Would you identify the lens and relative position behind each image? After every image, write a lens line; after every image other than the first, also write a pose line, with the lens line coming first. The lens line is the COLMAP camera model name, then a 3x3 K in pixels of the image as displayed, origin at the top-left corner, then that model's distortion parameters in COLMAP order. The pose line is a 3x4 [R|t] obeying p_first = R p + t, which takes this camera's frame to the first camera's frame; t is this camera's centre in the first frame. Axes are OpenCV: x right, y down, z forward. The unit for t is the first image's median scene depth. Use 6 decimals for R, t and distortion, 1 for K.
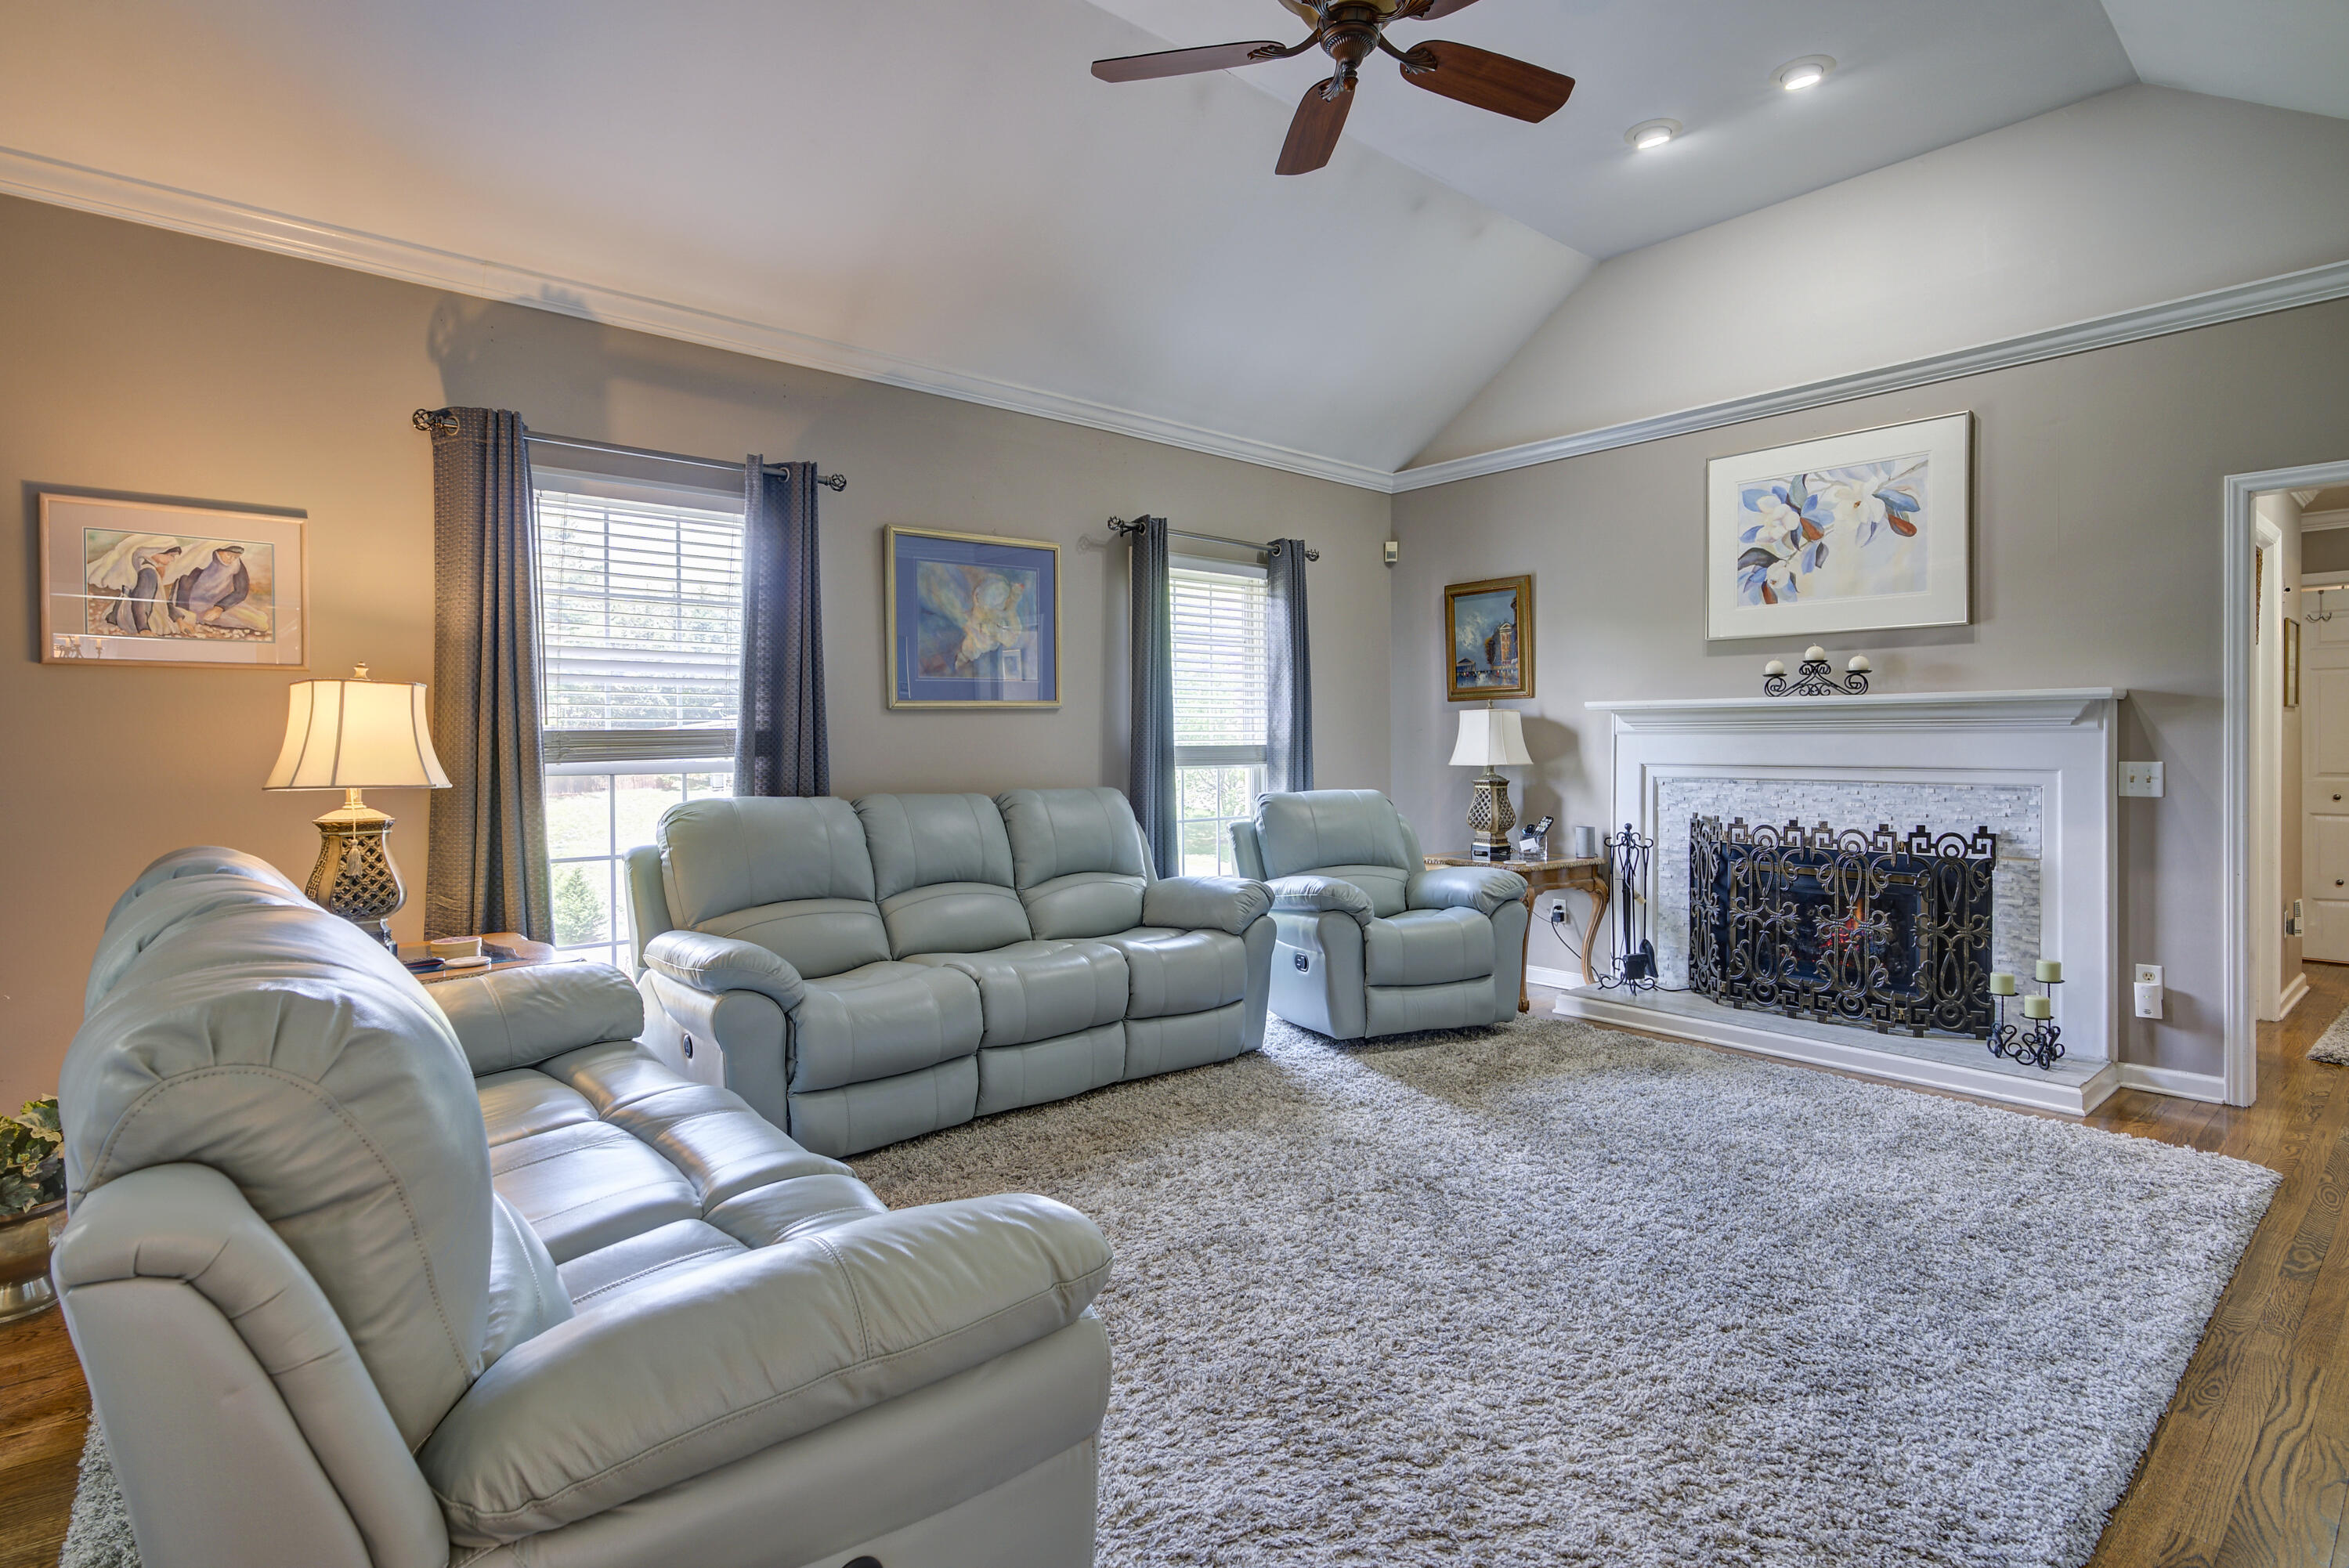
lens RADIAL K [[1161.7, 0, 1196.7], [0, 1161.7, 748.6], [0, 0, 1]] dist [-0.004775, -0.002304]
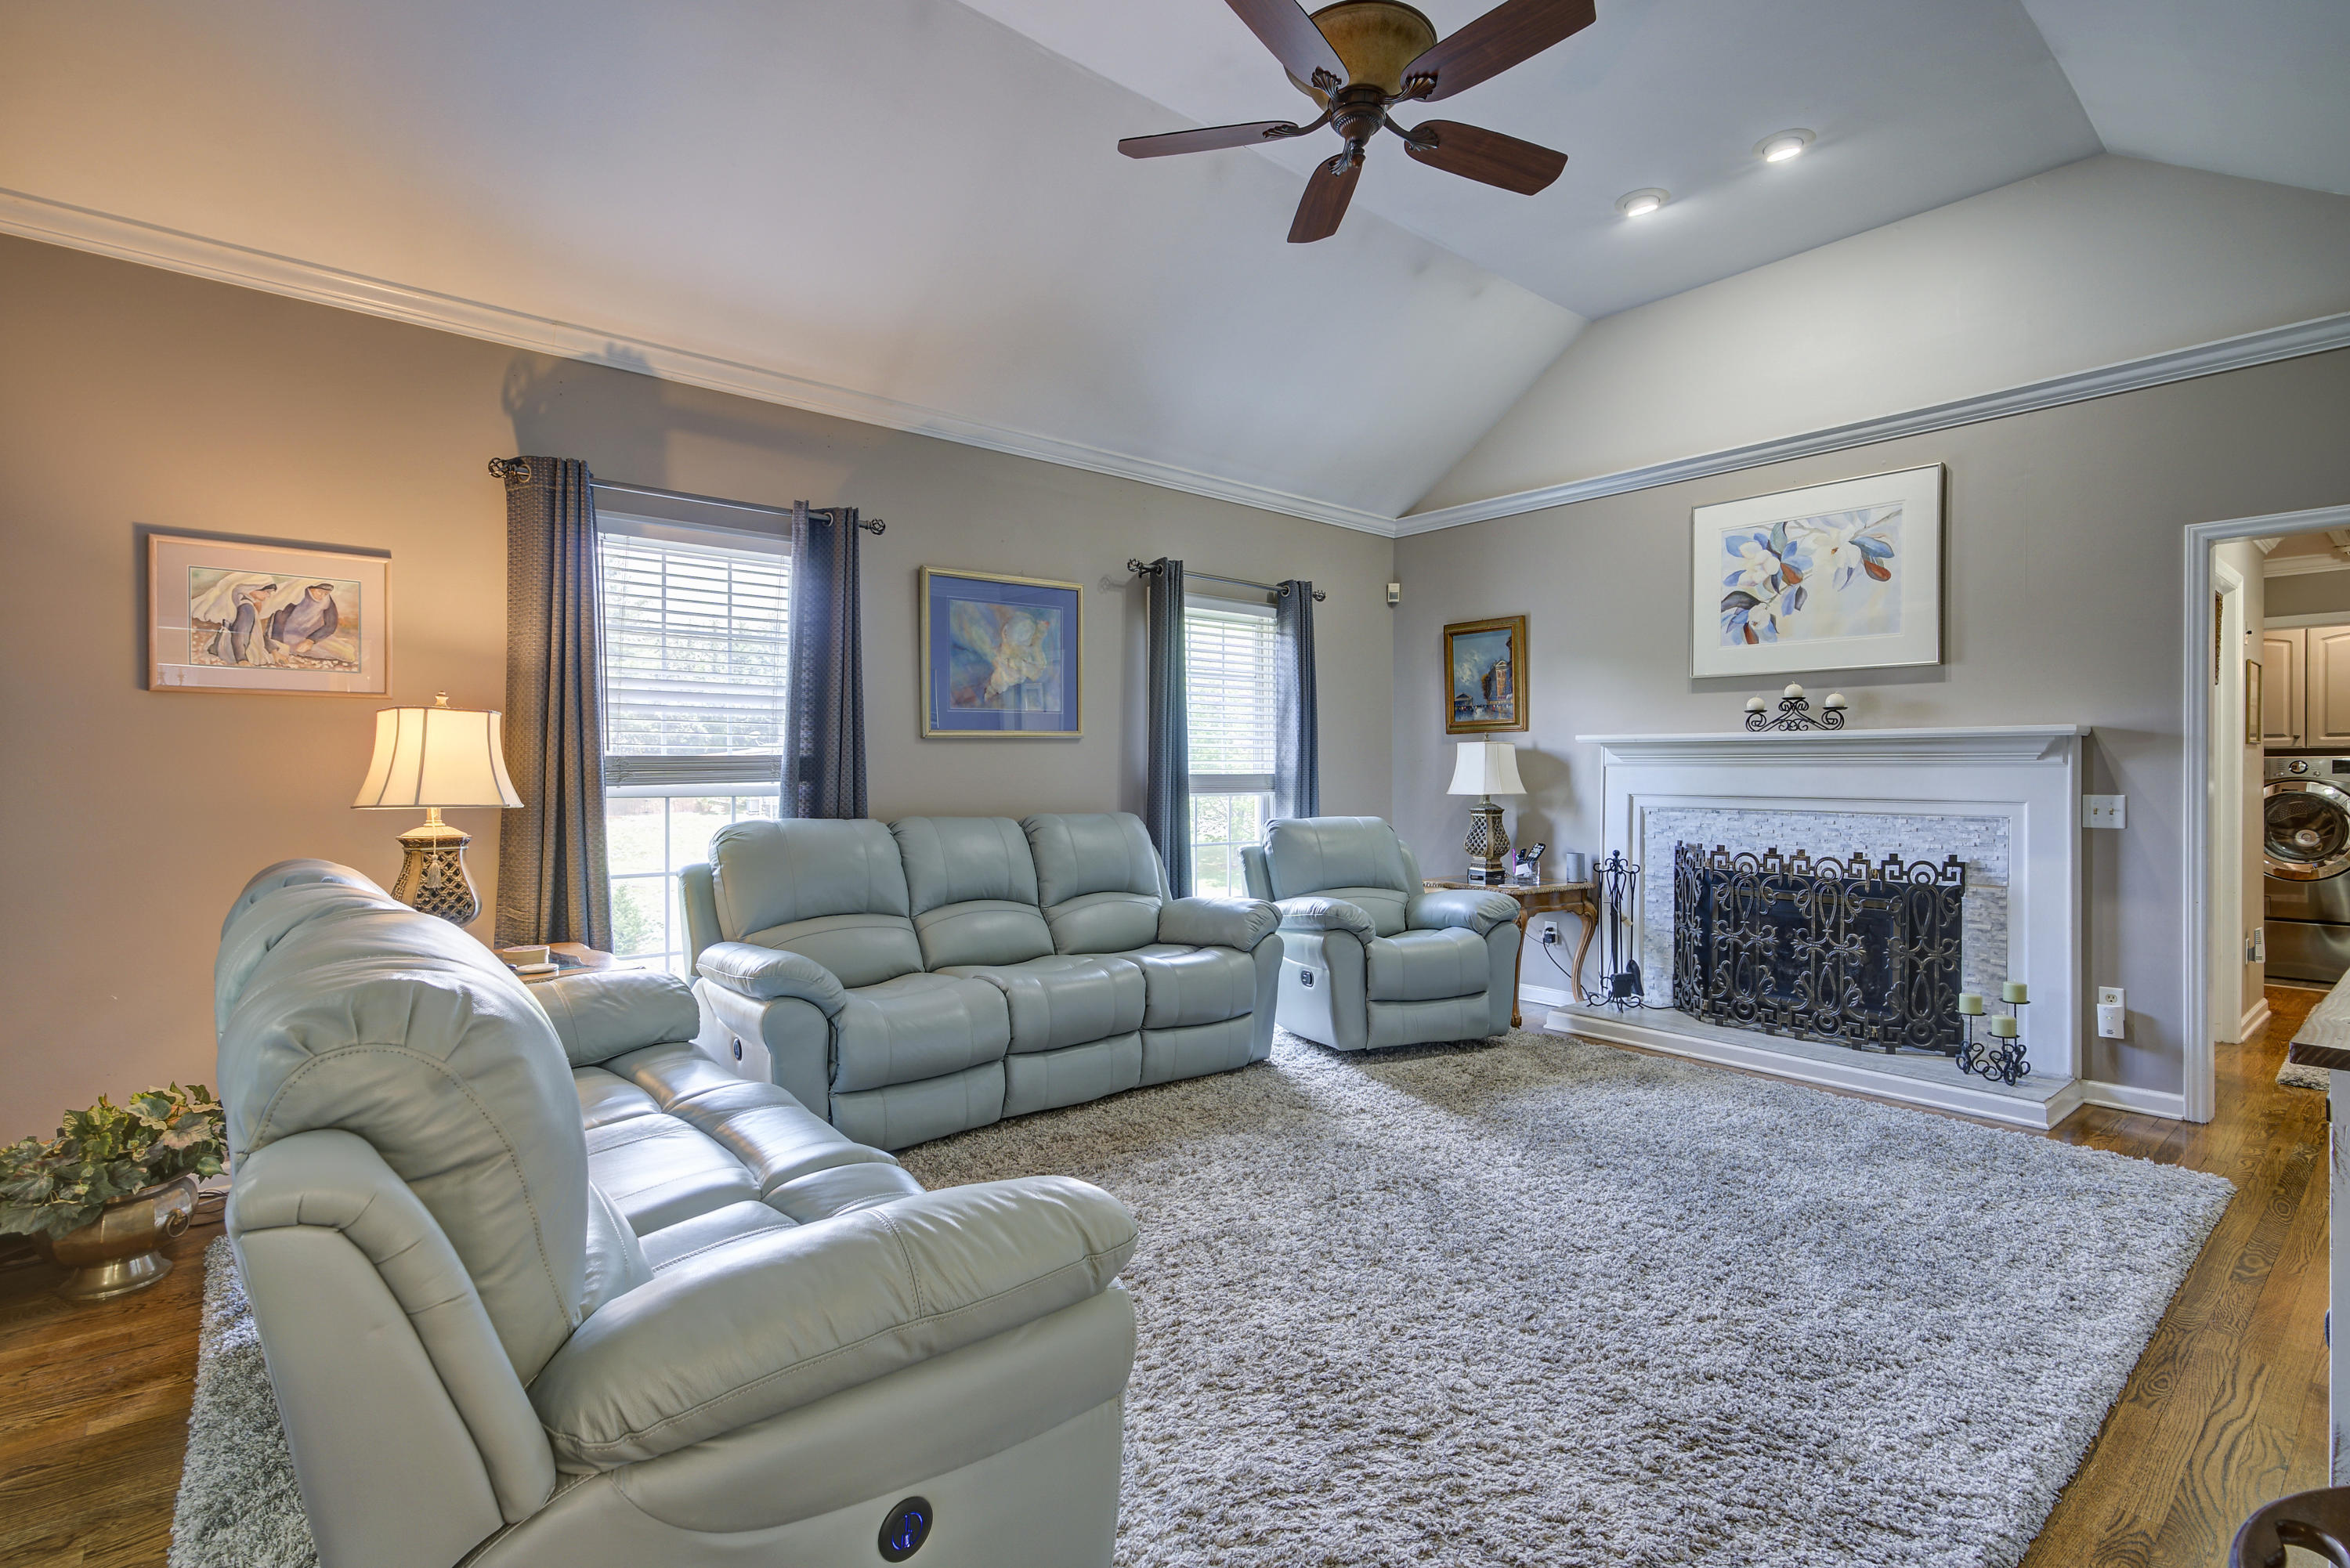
lens RADIAL K [[1109.3, 0, 1191.9], [0, 1109.3, 769.2], [0, 0, 1]] dist [-0.000959, -0.001457]
pose [[0.999894, 0.006584, -0.013019, -0.004206], [-0.006689, 0.999946, -0.007993, 0.001684], [0.012966, 0.008079, 0.999883, -0.025358]]
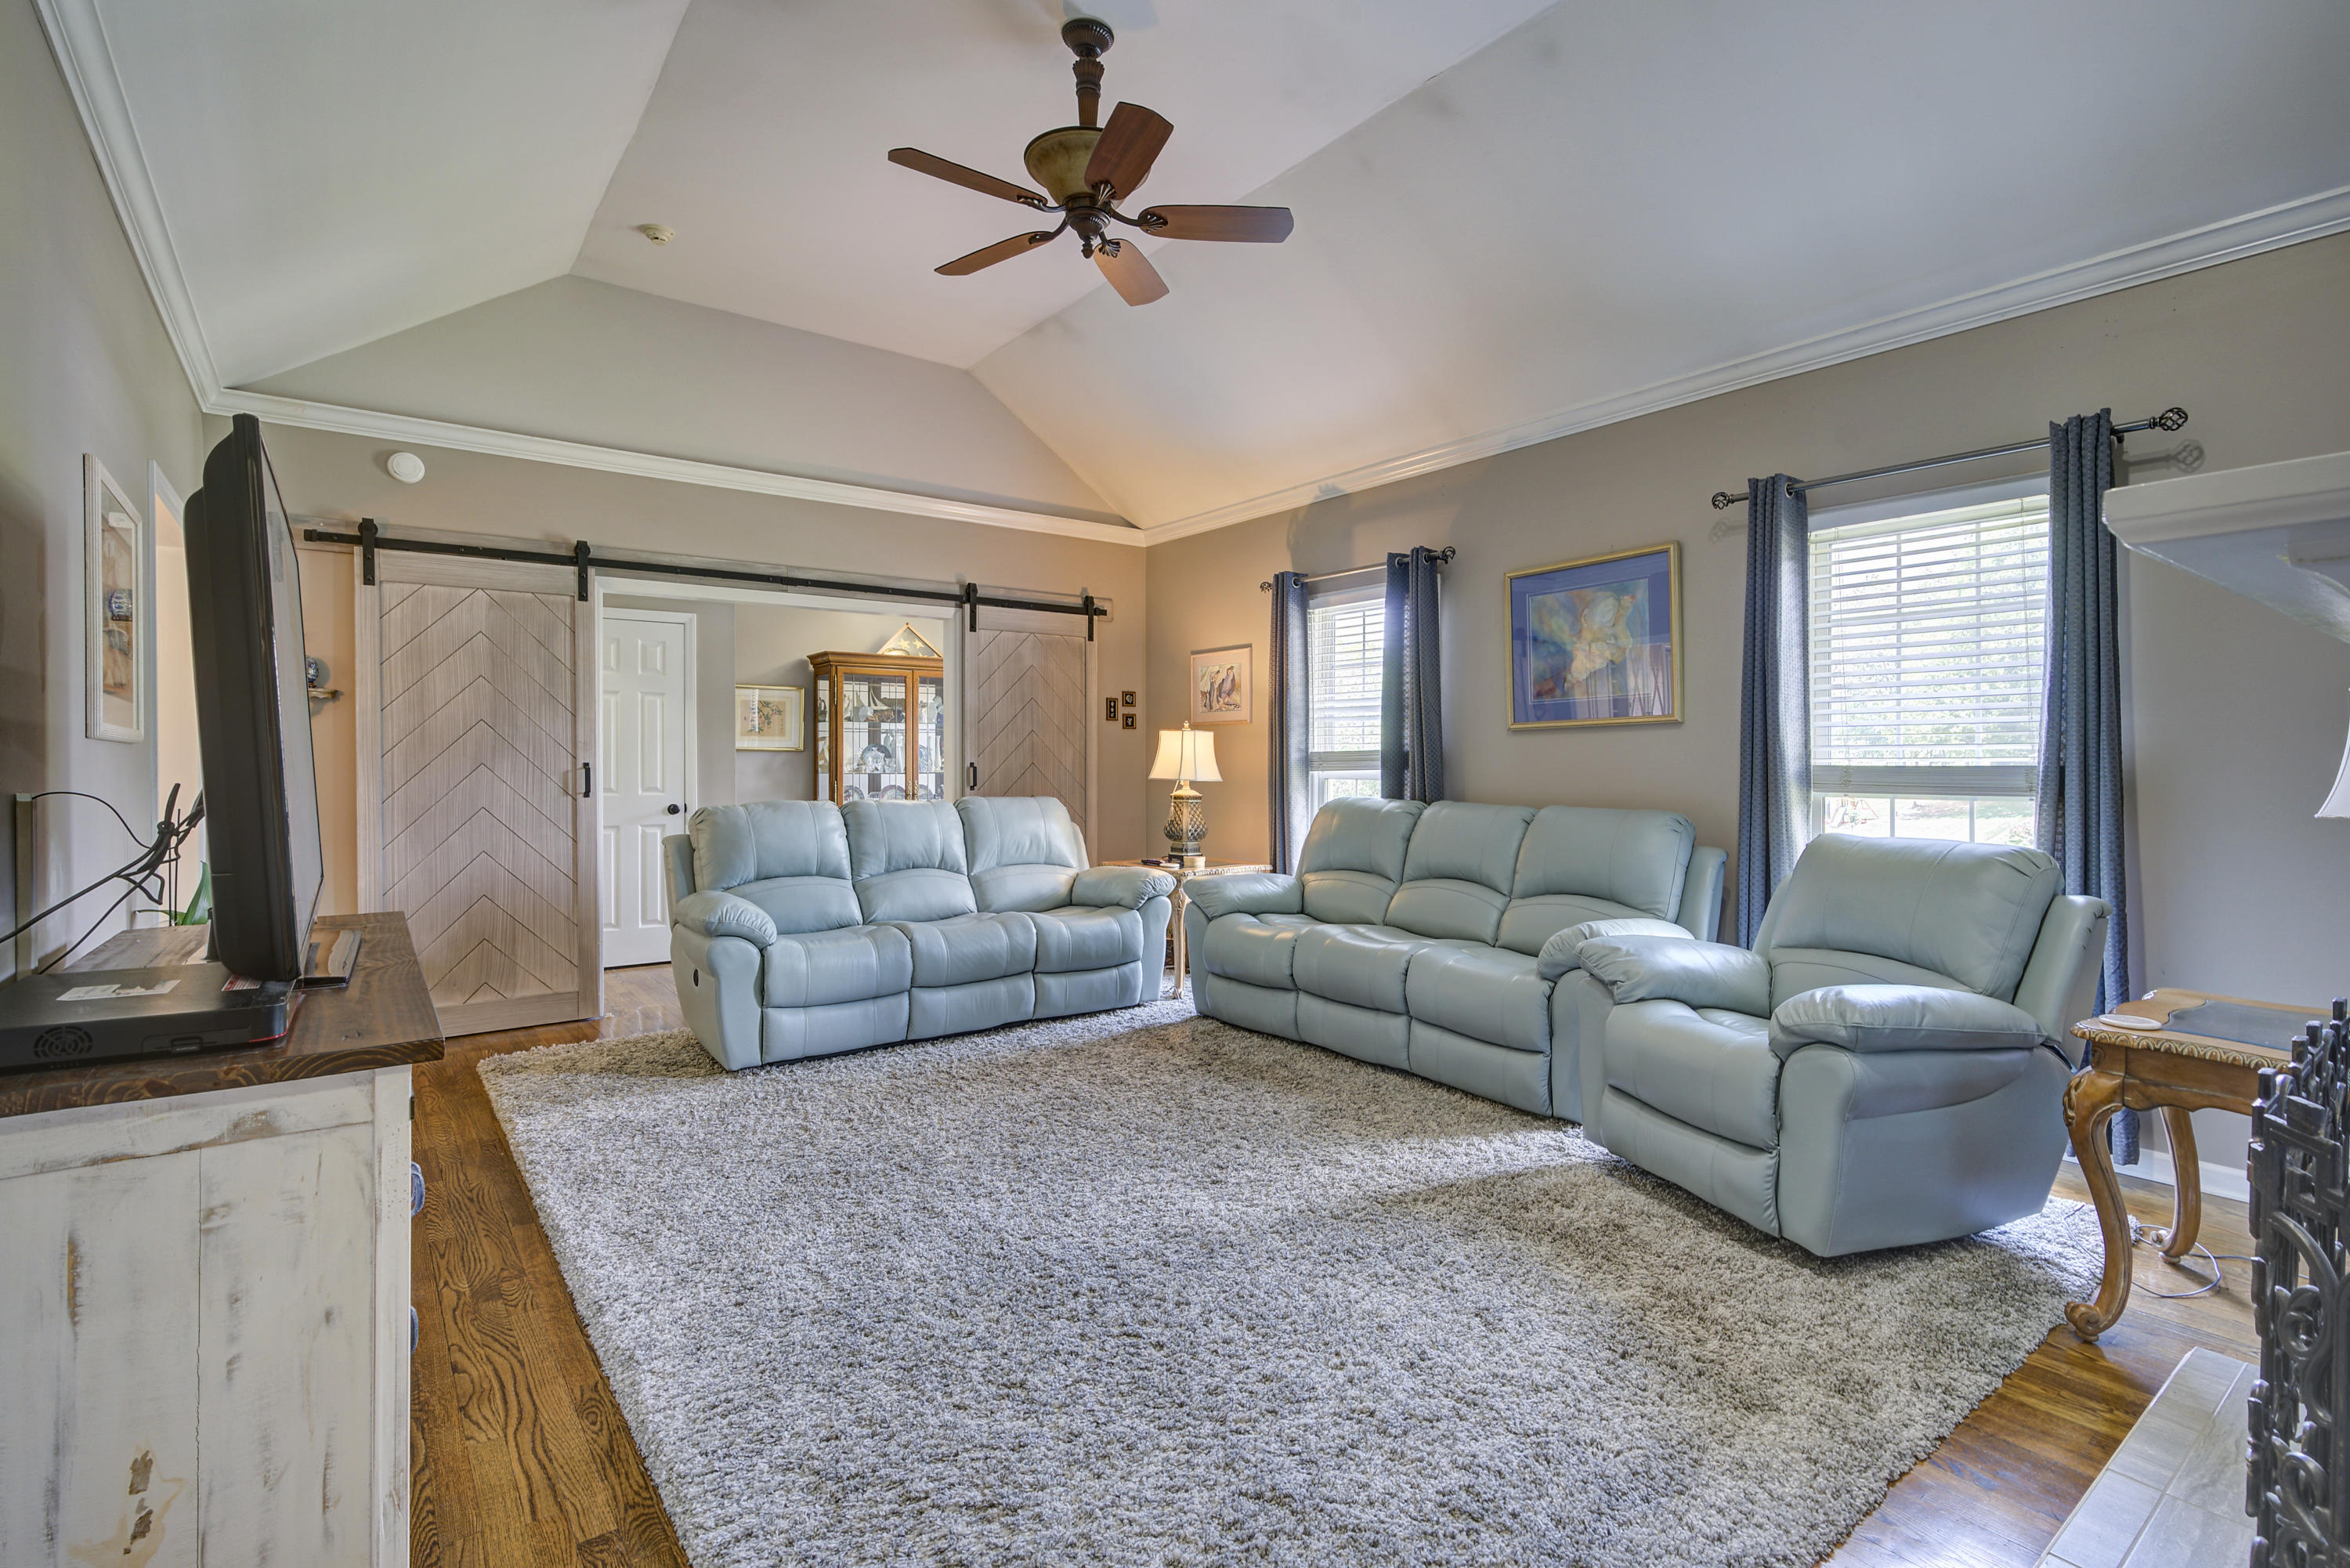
lens RADIAL K [[1109.3, 0, 1183.6], [0, 1109.3, 766.6], [0, 0, 1]] dist [-0.000959, -0.001457]
pose [[-0.067336, 0.008045, -0.997698, 1.118051], [-0.006263, 0.999944, 0.008485, -0.007700], [0.997711, 0.006820, -0.067282, 0.976457]]
